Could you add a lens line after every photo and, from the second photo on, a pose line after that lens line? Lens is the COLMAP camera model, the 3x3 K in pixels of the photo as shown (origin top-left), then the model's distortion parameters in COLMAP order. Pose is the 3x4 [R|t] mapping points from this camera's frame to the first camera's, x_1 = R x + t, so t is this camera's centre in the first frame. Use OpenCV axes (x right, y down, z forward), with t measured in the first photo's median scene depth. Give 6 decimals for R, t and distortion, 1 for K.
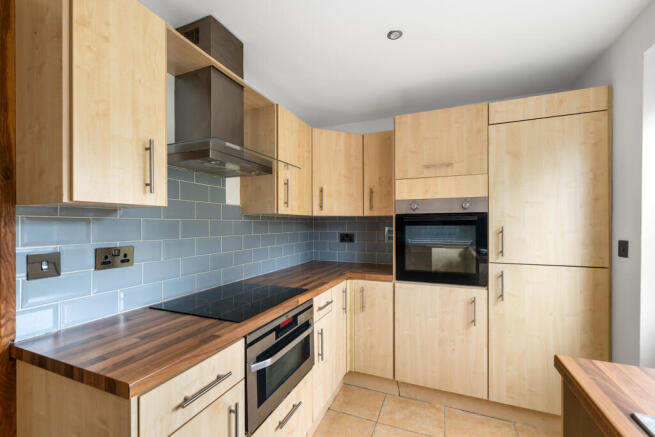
lens RADIAL K [[281.3, 0, 327.6], [0, 281.3, 221.0], [0, 0, 1]] dist [0.002750, -0.000096]
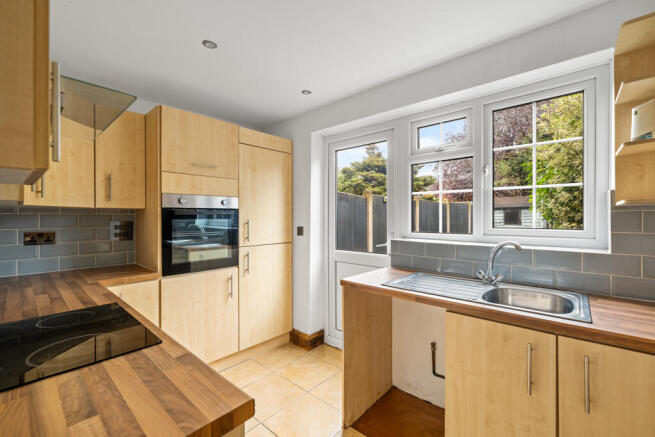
lens RADIAL K [[281.3, 0, 326.5], [0, 281.3, 214.6], [0, 0, 1]] dist [0.002750, -0.000096]
pose [[0.323146, 0.011285, 0.946282, -0.537424], [-0.008797, 0.999922, -0.008920, 0.004035], [-0.946308, -0.005441, 0.323220, 0.183141]]
